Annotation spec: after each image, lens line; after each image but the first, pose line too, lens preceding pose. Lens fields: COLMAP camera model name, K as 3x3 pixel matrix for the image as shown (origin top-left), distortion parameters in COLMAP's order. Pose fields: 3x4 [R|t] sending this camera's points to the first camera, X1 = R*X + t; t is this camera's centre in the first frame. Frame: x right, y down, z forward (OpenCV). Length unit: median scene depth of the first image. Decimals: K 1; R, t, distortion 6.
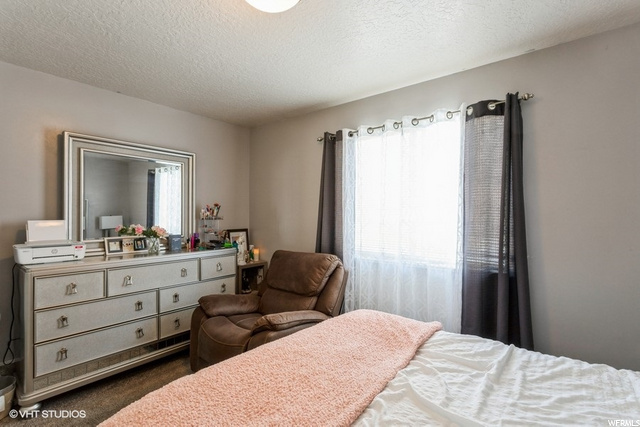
lens RADIAL K [[303.1, 0, 317.5], [0, 303.1, 211.8], [0, 0, 1]] dist [-0.000093, 0.002935]
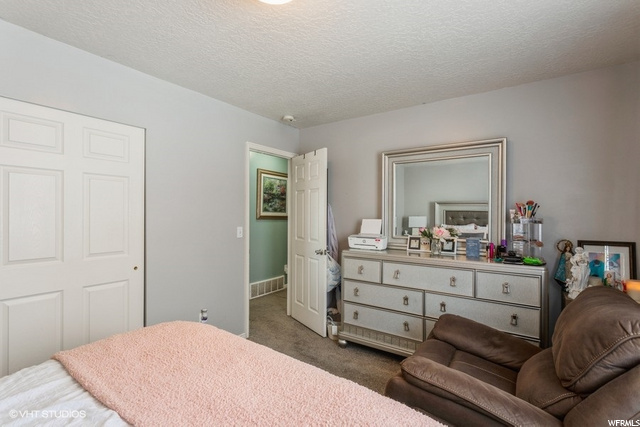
lens RADIAL K [[303.1, 0, 317.1], [0, 303.1, 211.2], [0, 0, 1]] dist [-0.000093, 0.002935]
pose [[0.081305, -0.009176, -0.996647, 0.454546], [-0.000668, 0.999957, -0.009261, 0.004581], [0.996689, 0.001418, 0.081295, 0.599898]]
